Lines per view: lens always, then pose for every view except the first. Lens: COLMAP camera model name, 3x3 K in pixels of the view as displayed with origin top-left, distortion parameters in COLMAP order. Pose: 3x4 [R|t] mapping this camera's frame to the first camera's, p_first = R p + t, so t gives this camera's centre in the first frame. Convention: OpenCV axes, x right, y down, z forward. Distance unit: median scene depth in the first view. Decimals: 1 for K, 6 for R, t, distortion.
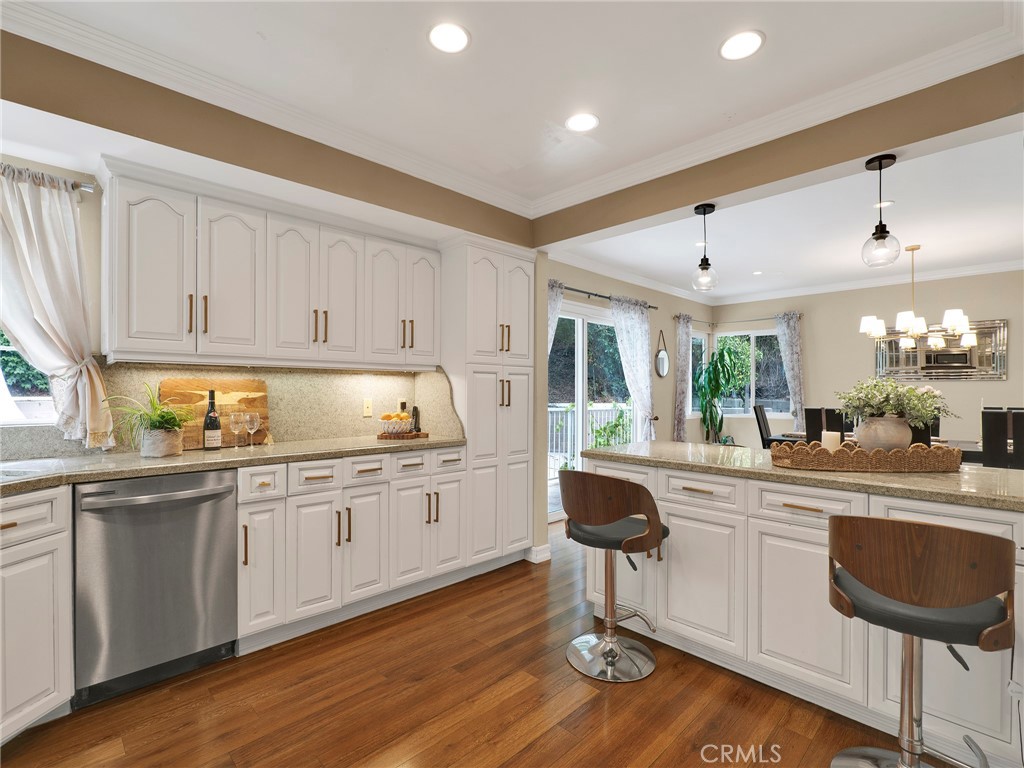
lens RADIAL K [[484.6, 0, 510.8], [0, 484.6, 385.5], [0, 0, 1]] dist [-0.019986, 0.005439]
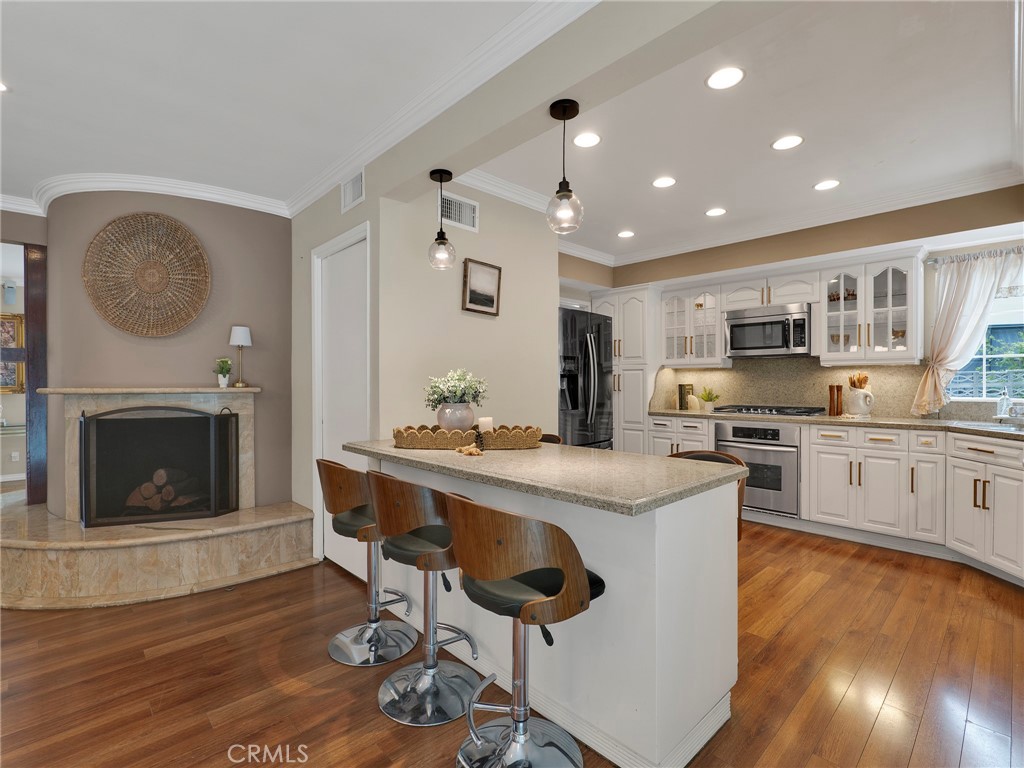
lens RADIAL K [[484.6, 0, 510.8], [0, 484.6, 385.5], [0, 0, 1]] dist [-0.019986, 0.005439]
pose [[-0.999829, 0.000413, 0.018466, 0.461610], [0.000369, 0.999997, -0.002370, 0.018621], [-0.018467, -0.002363, -0.999827, 1.659079]]
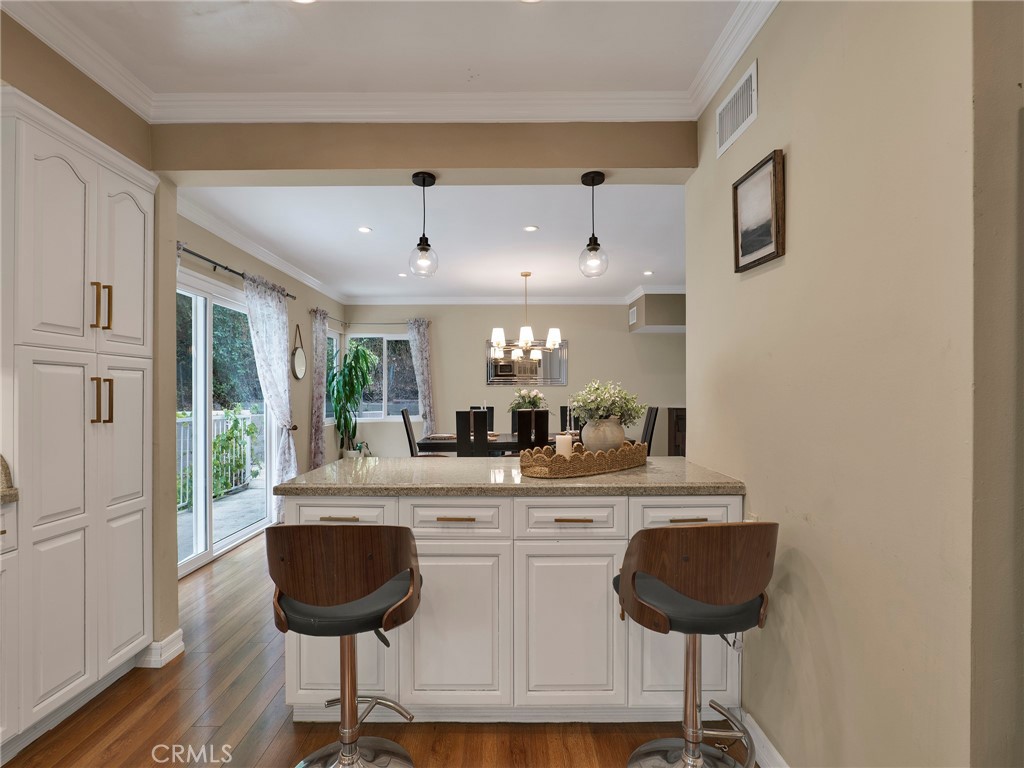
lens RADIAL K [[488.6, 0, 504.2], [0, 488.6, 391.9], [0, 0, 1]] dist [-0.016781, 0.000812]
pose [[0.700410, -0.001185, 0.713740, -0.107682], [-0.002019, 0.999991, 0.003643, 0.002490], [-0.713738, -0.003993, 0.700402, 0.300869]]
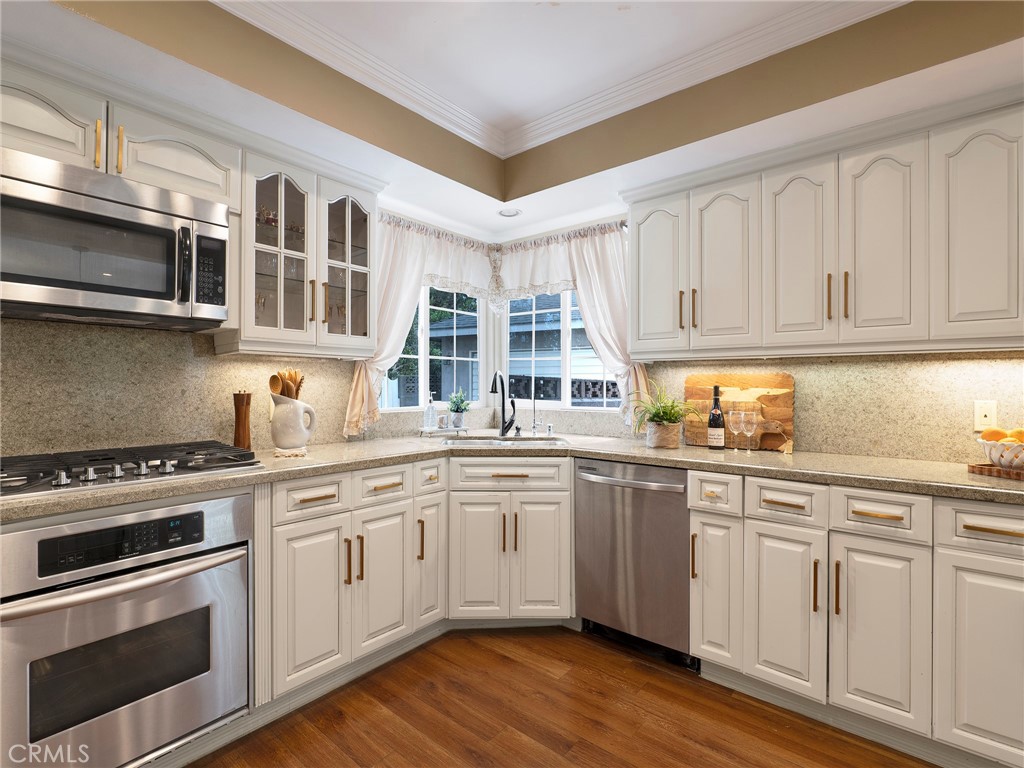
lens RADIAL K [[484.6, 0, 510.8], [0, 484.6, 385.5], [0, 0, 1]] dist [-0.019986, 0.005439]
pose [[0.098775, -0.004015, -0.995102, 0.256964], [0.007968, 0.999963, -0.003244, 0.008025], [0.995078, -0.007608, 0.098804, 0.456547]]
